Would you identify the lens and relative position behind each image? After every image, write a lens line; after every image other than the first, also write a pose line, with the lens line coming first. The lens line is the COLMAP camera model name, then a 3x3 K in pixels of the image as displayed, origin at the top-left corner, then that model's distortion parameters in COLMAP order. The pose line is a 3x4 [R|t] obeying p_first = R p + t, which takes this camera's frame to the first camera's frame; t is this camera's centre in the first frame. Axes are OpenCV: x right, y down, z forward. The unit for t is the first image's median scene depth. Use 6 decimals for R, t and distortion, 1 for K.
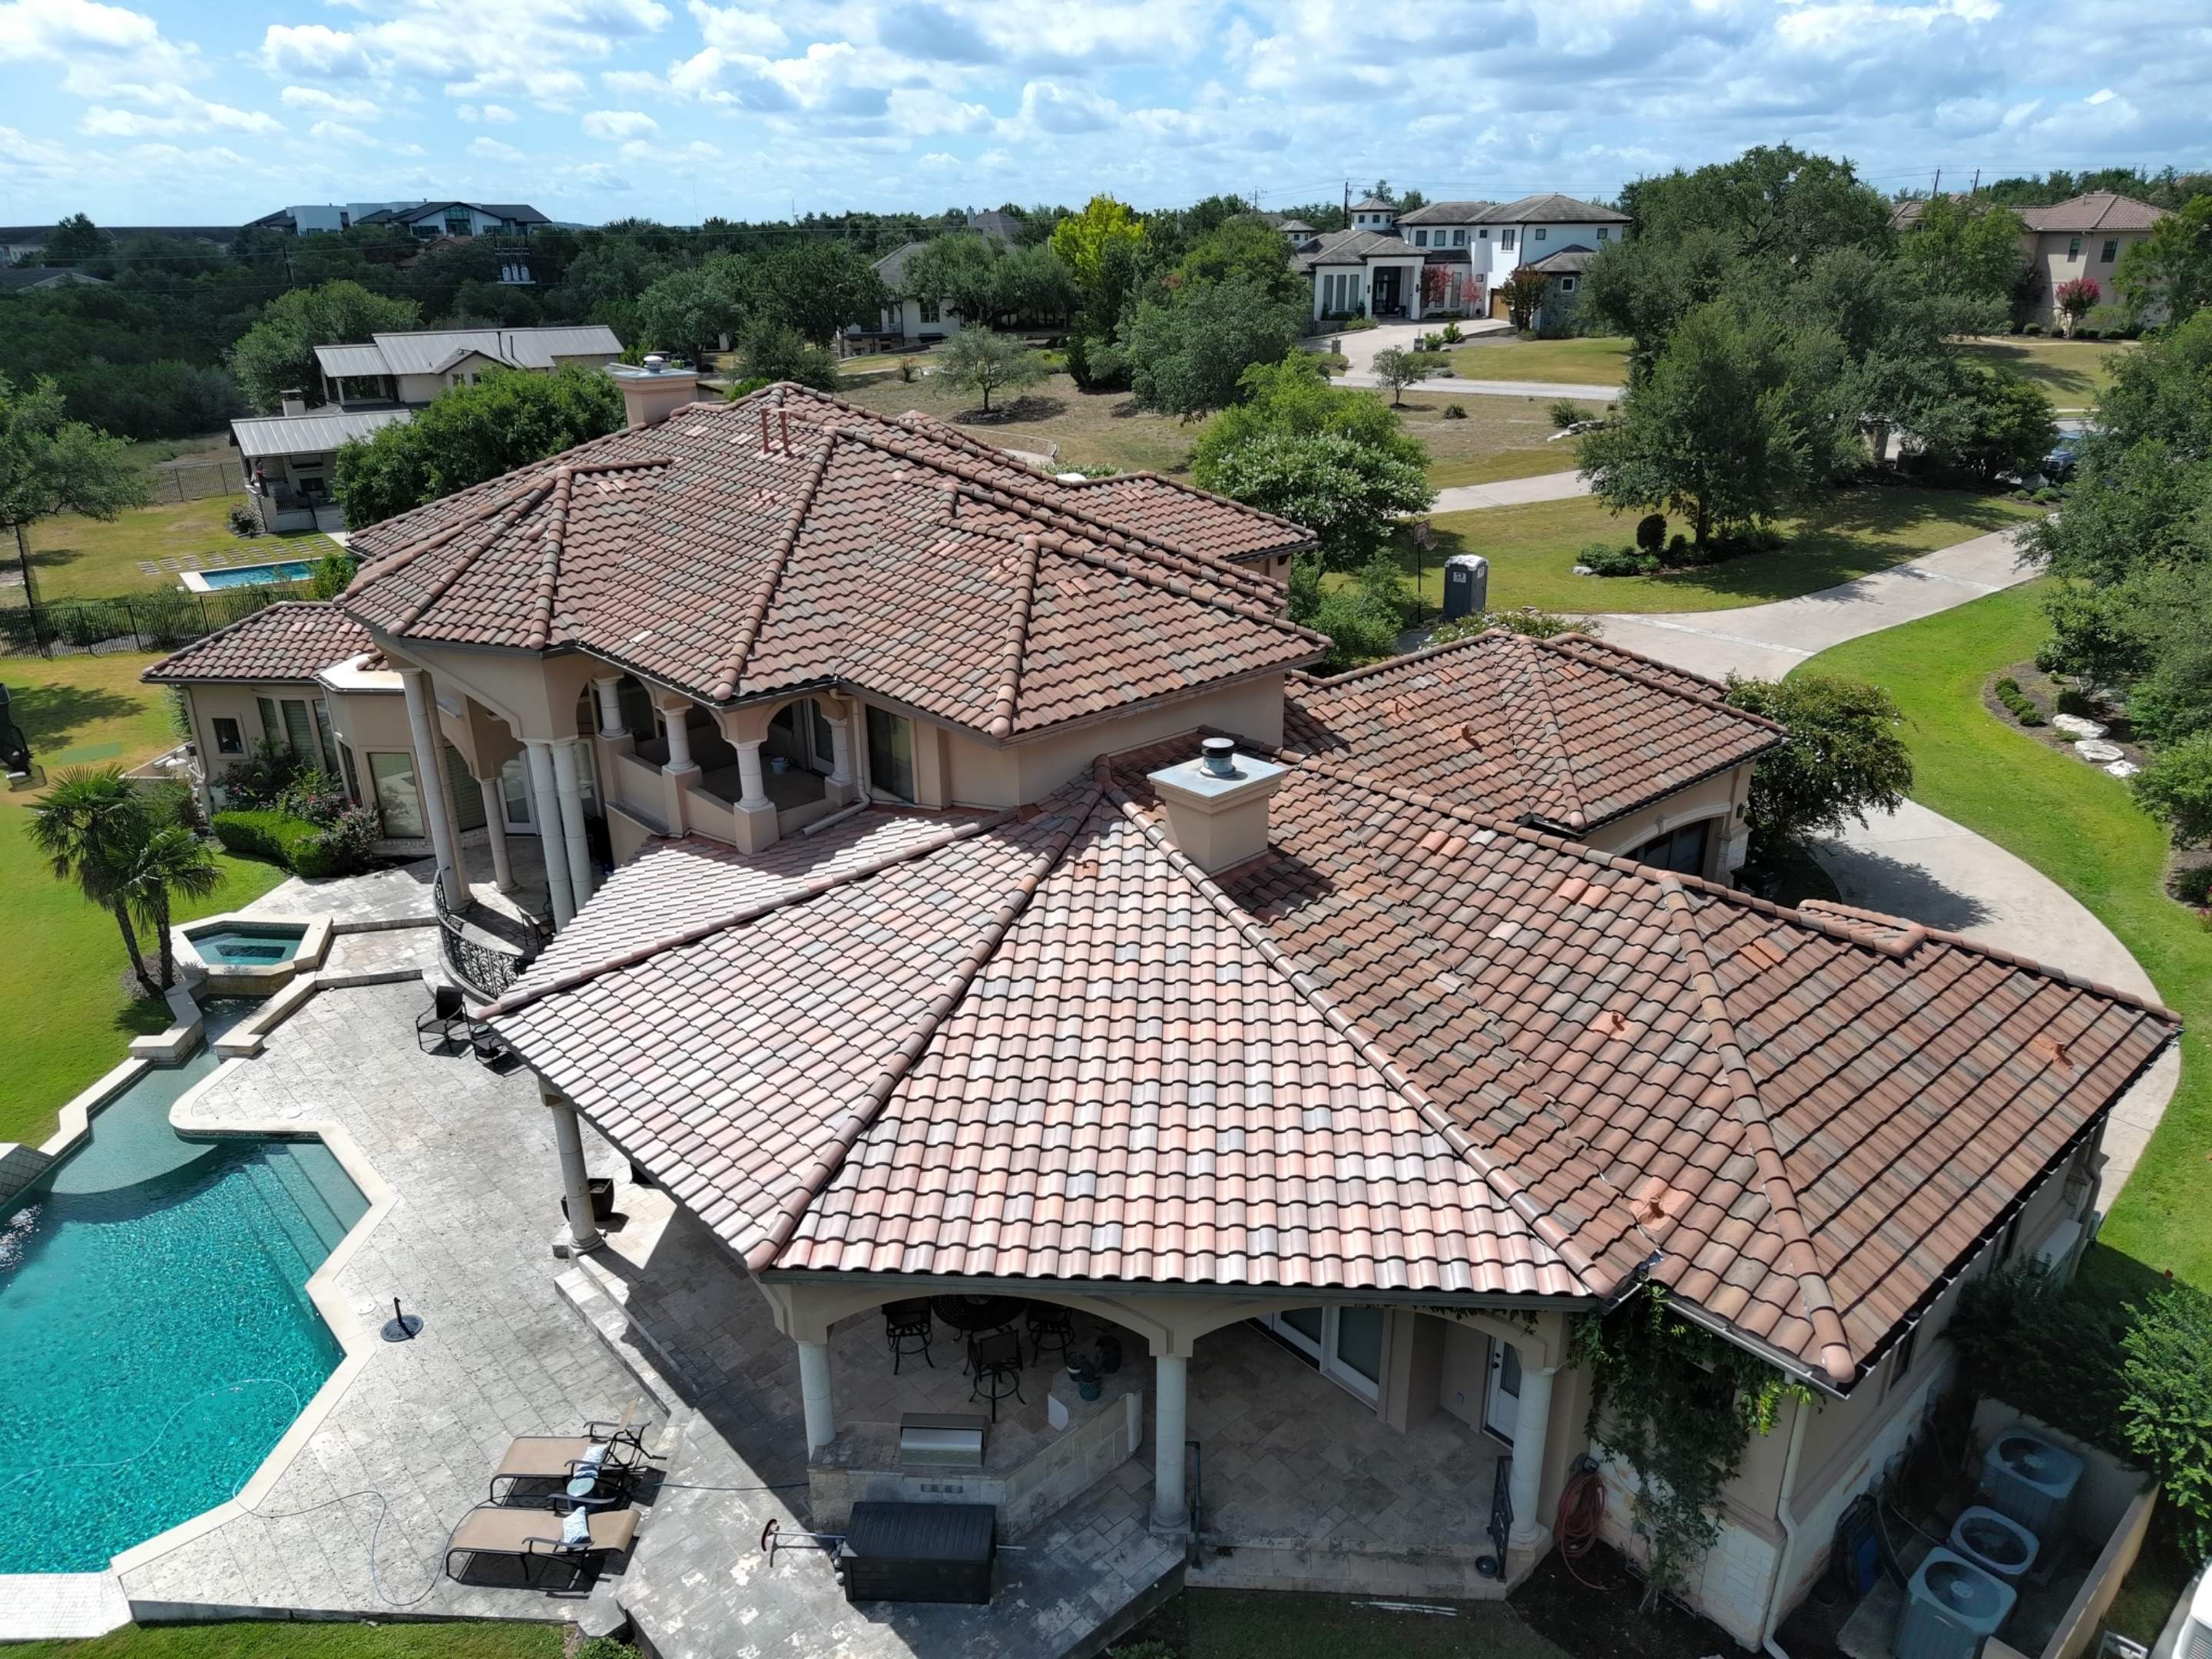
lens RADIAL K [[1502.9, 0, 1105.8], [0, 1502.9, 841.8], [0, 0, 1]] dist [0.026690, -0.024989]
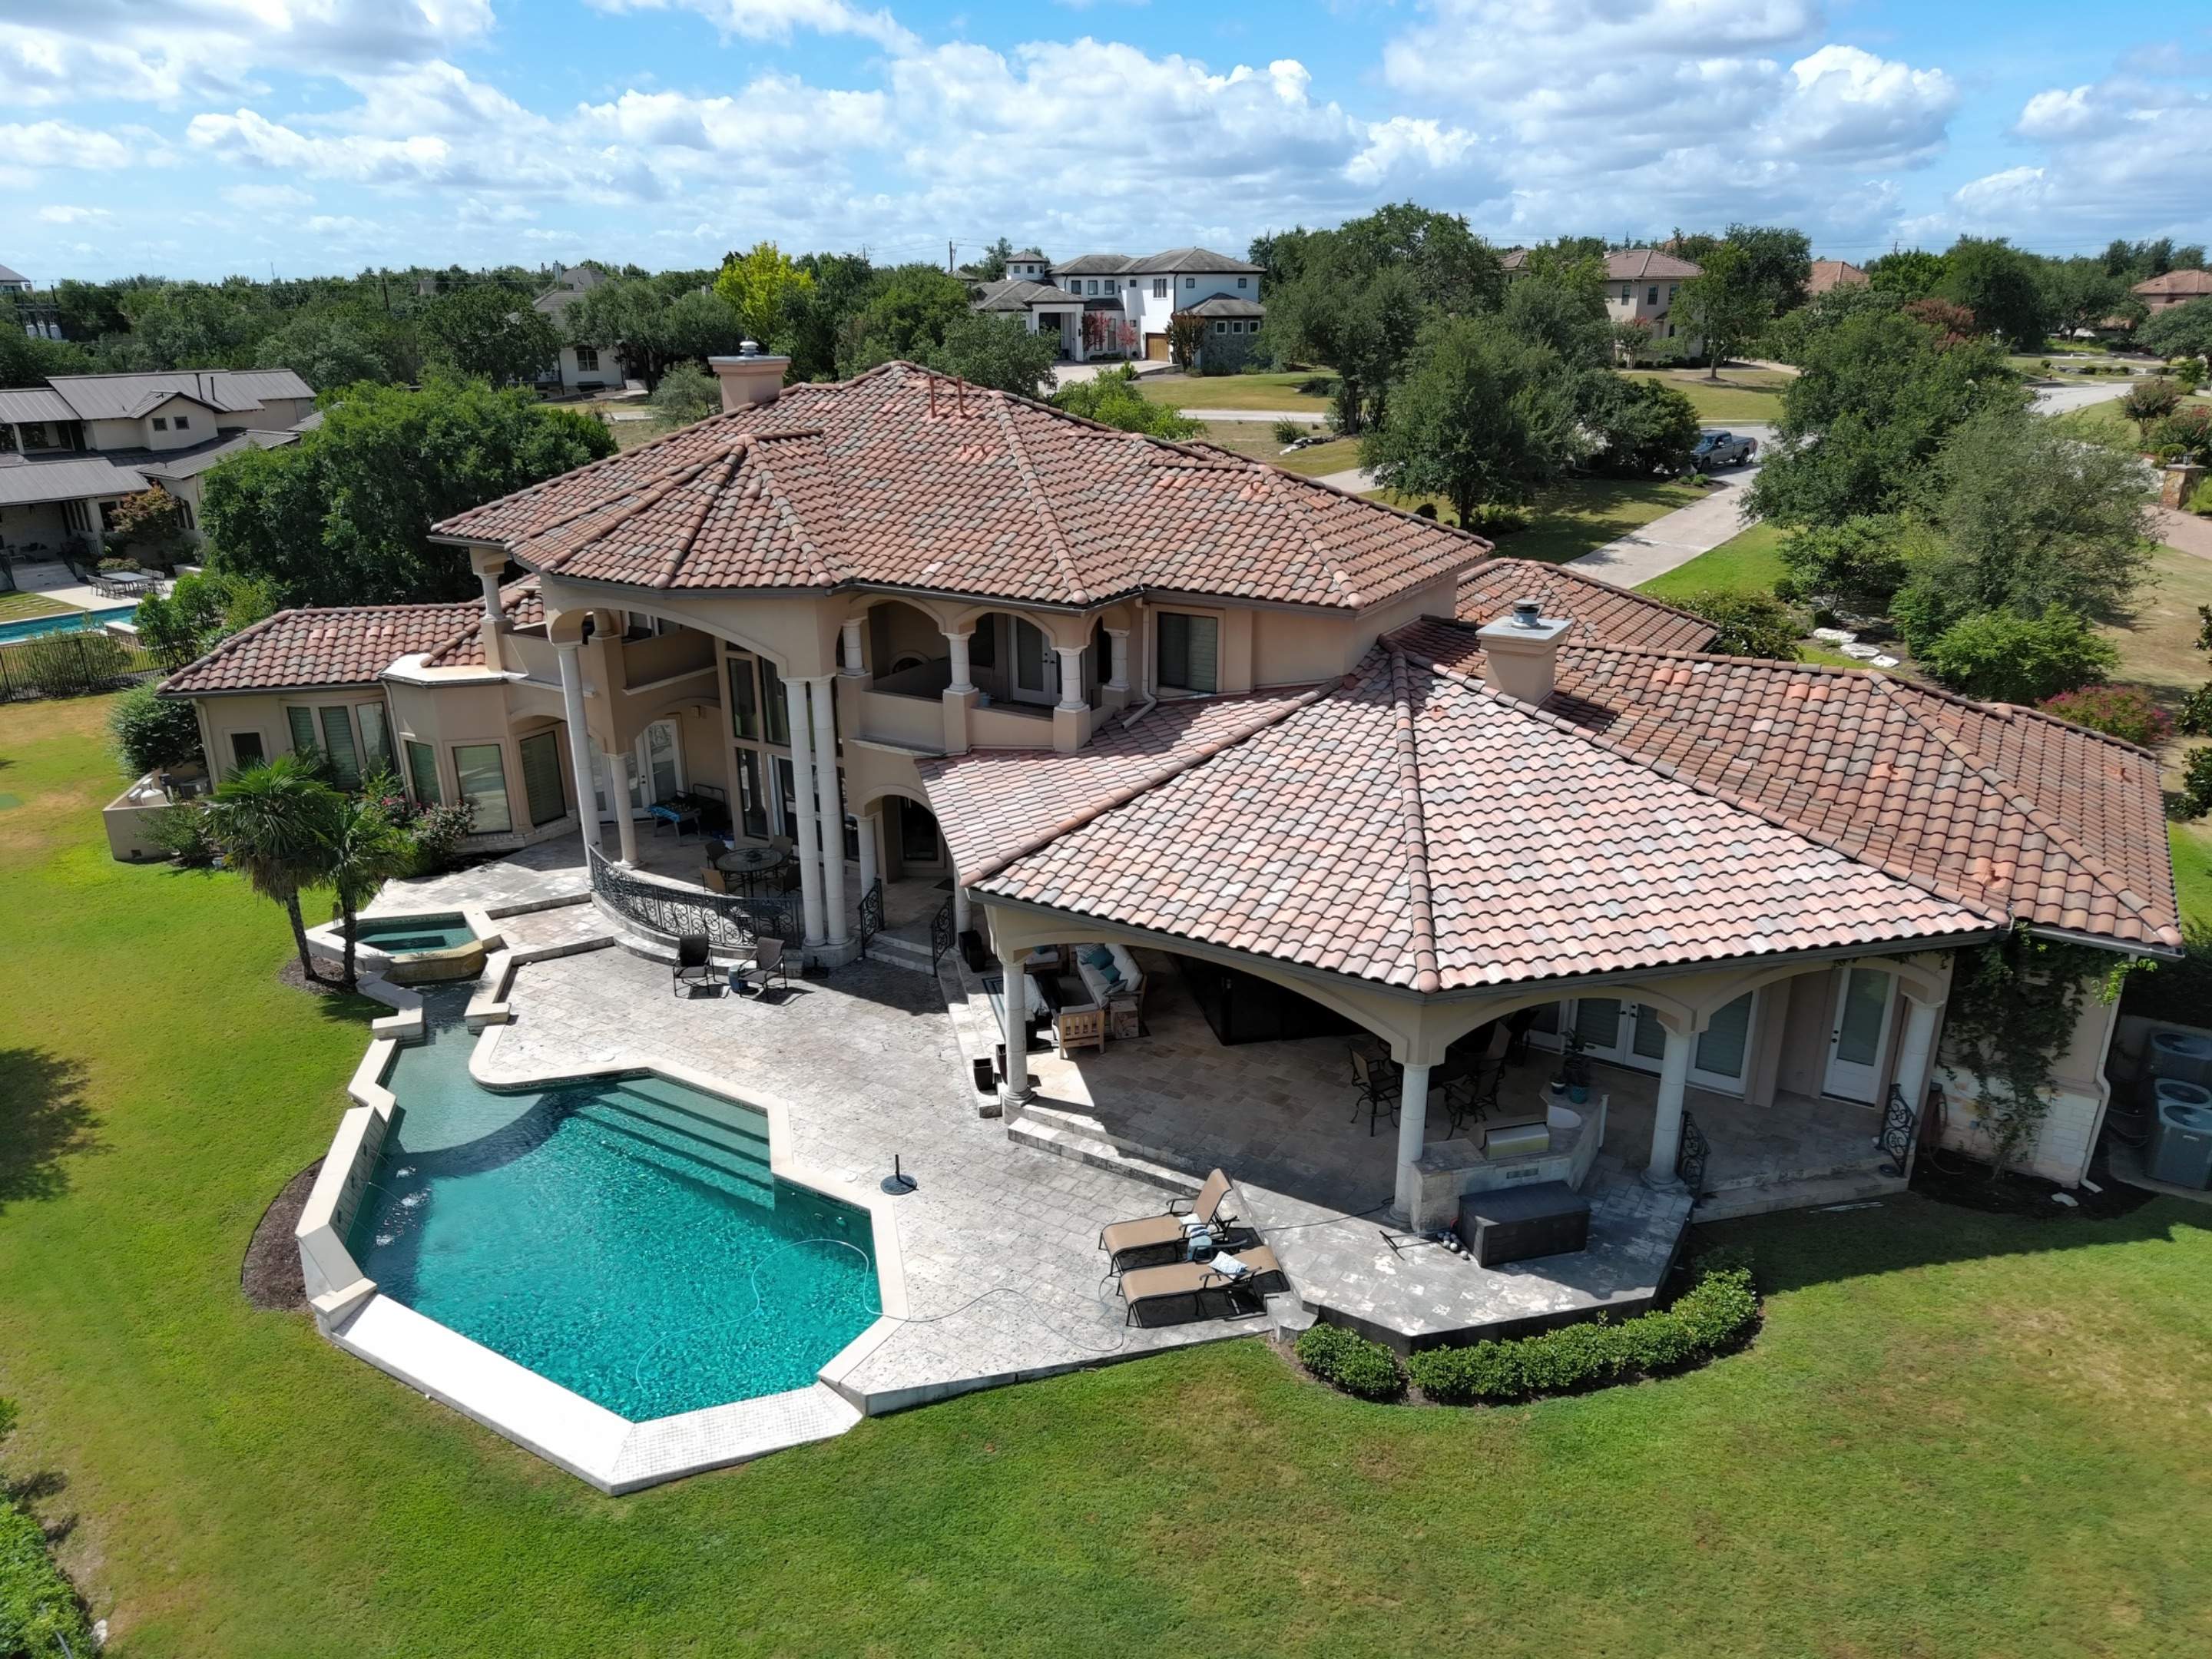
lens RADIAL K [[1502.9, 0, 1103.3], [0, 1502.9, 844.0], [0, 0, 1]] dist [0.026690, -0.024989]
pose [[0.958297, -0.096522, 0.268982, -0.346393], [0.106652, 0.994024, -0.023271, 0.070205], [-0.265128, 0.050988, 0.962864, -0.053908]]
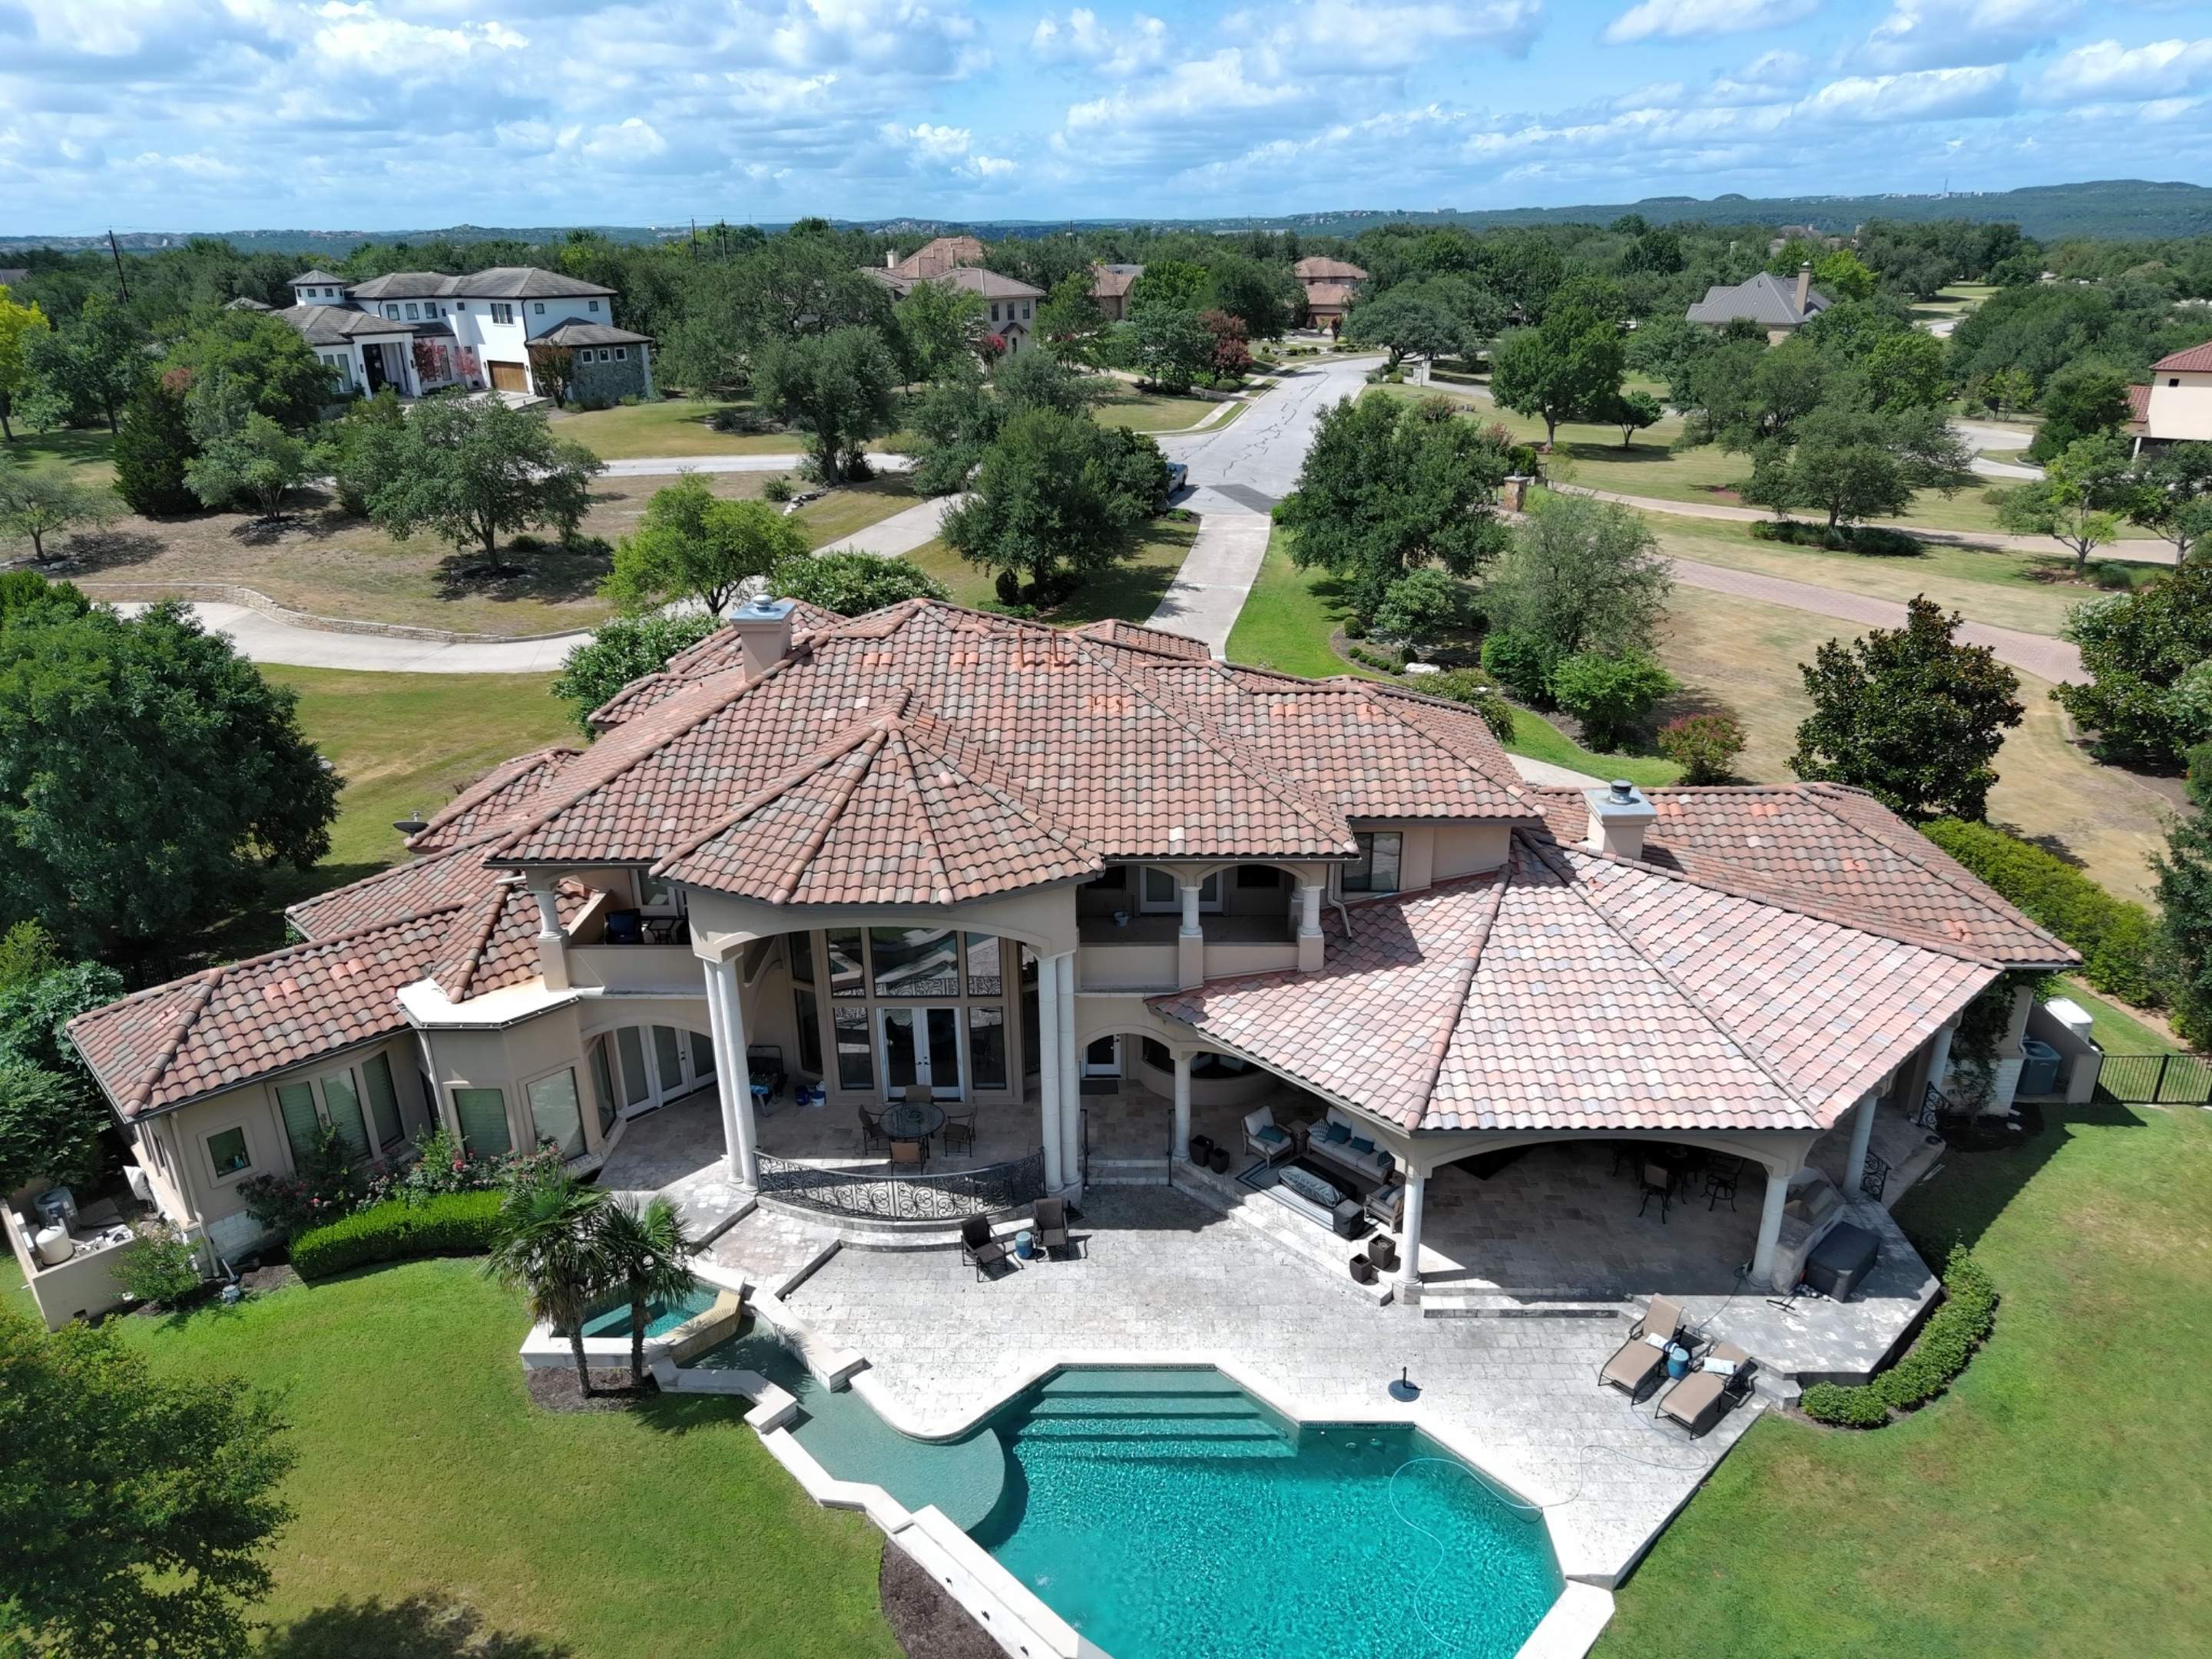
lens RADIAL K [[1502.9, 0, 1102.9], [0, 1502.9, 842.7], [0, 0, 1]] dist [0.026690, -0.024989]
pose [[0.682657, -0.276883, 0.676251, -0.798164], [0.281077, 0.953729, 0.106754, -0.188502], [-0.674519, 0.117203, 0.728895, 0.115291]]
